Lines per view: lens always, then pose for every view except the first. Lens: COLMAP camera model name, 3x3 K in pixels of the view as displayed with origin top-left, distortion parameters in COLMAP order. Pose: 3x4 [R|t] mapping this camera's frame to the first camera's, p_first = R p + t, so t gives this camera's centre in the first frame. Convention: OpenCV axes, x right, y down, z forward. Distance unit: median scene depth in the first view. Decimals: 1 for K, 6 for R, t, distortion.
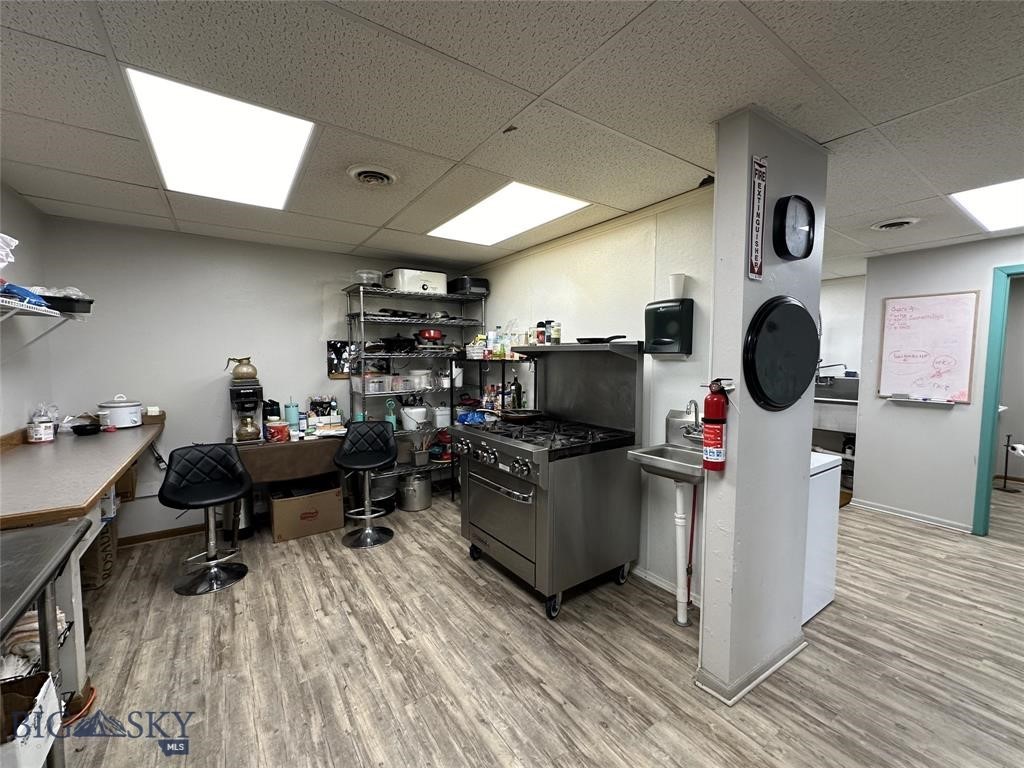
lens RADIAL K [[410.0, 0, 524.4], [0, 410.0, 386.0], [0, 0, 1]] dist [0.000253, -0.000170]
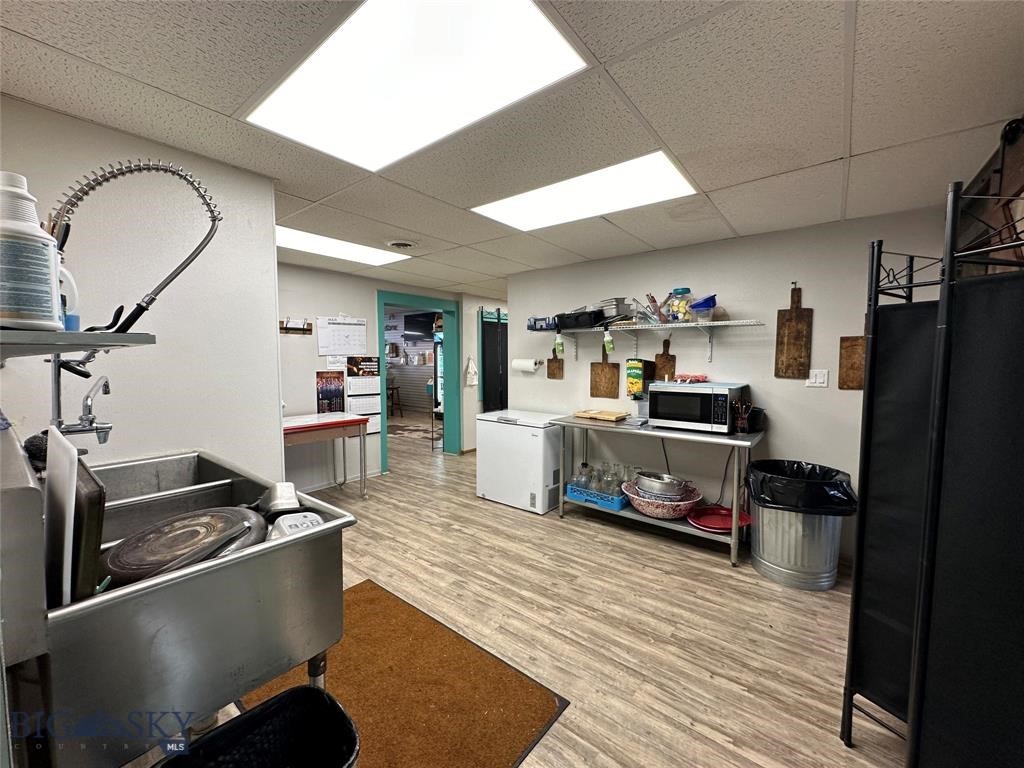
lens RADIAL K [[410.0, 0, 513.5], [0, 410.0, 381.6], [0, 0, 1]] dist [0.000253, -0.000170]
pose [[-0.955222, 0.008997, -0.295754, 0.948653], [-0.027058, 0.992694, 0.117589, -0.153008], [0.294651, 0.120326, -0.947999, 2.254511]]
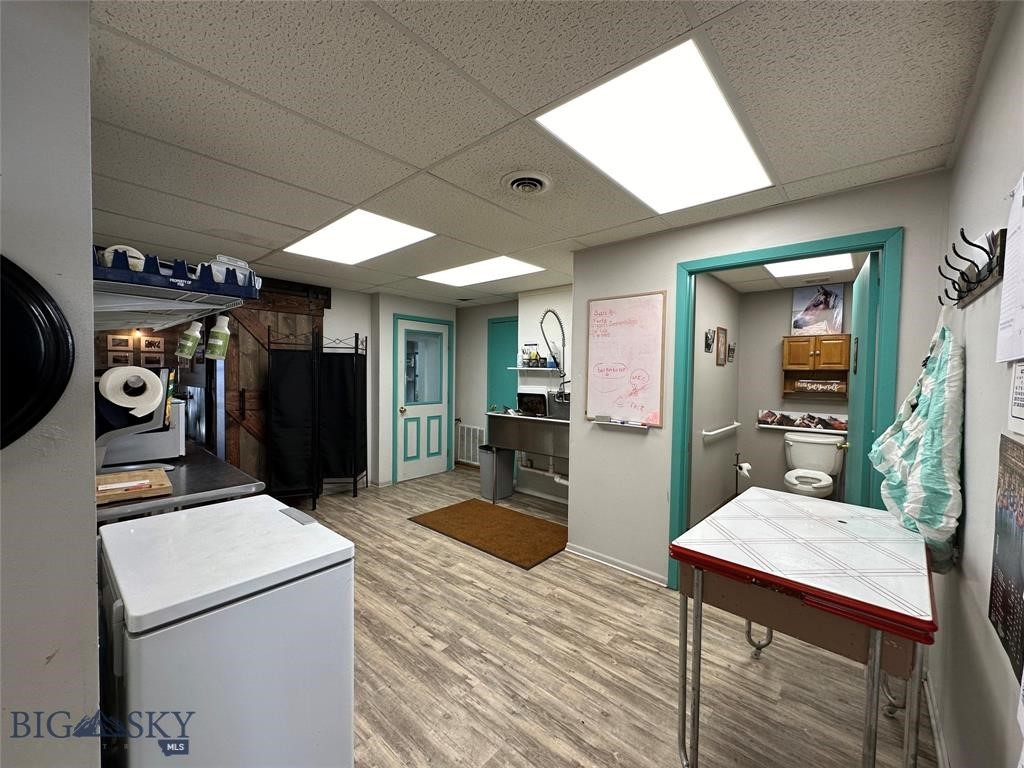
lens RADIAL K [[410.0, 0, 512.2], [0, 410.0, 383.4], [0, 0, 1]] dist [0.000253, -0.000170]
pose [[0.969482, -0.001298, 0.245158, 0.702105], [0.010096, 0.999349, -0.034634, -0.023447], [-0.244954, 0.036052, 0.968864, 0.323184]]
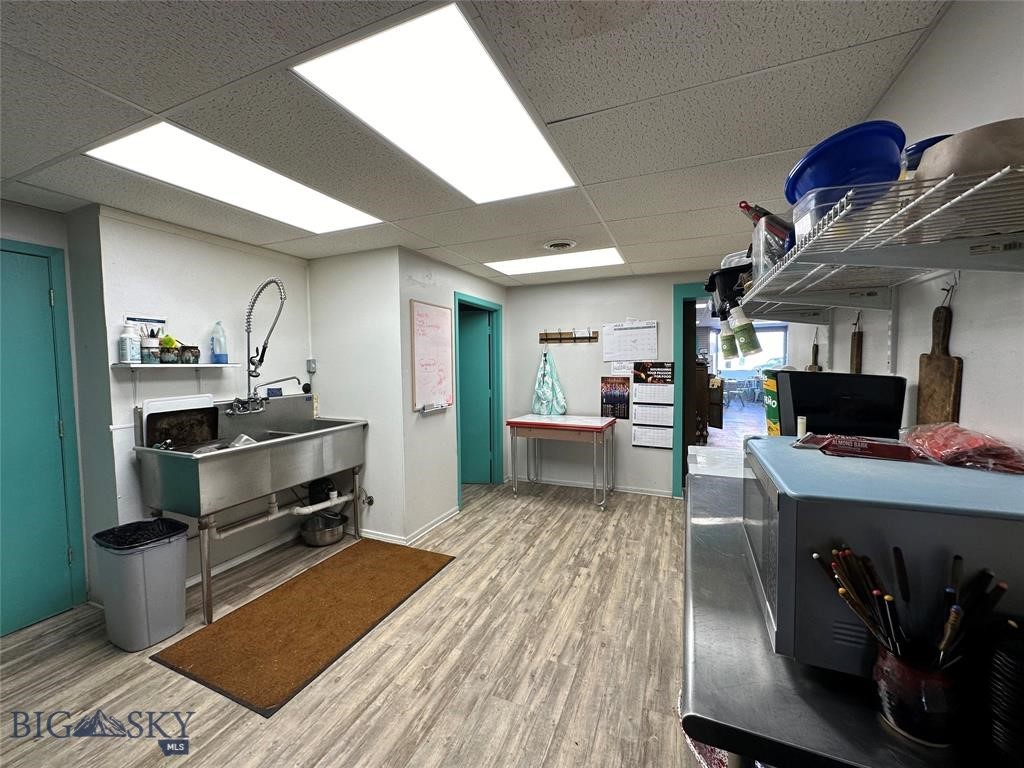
lens RADIAL K [[410.0, 0, 509.2], [0, 410.0, 382.1], [0, 0, 1]] dist [0.000253, -0.000170]
pose [[-0.537241, -0.042473, 0.842359, 0.025579], [0.061970, 0.994044, 0.089645, -0.136018], [-0.841149, 0.100362, -0.531409, 1.738891]]
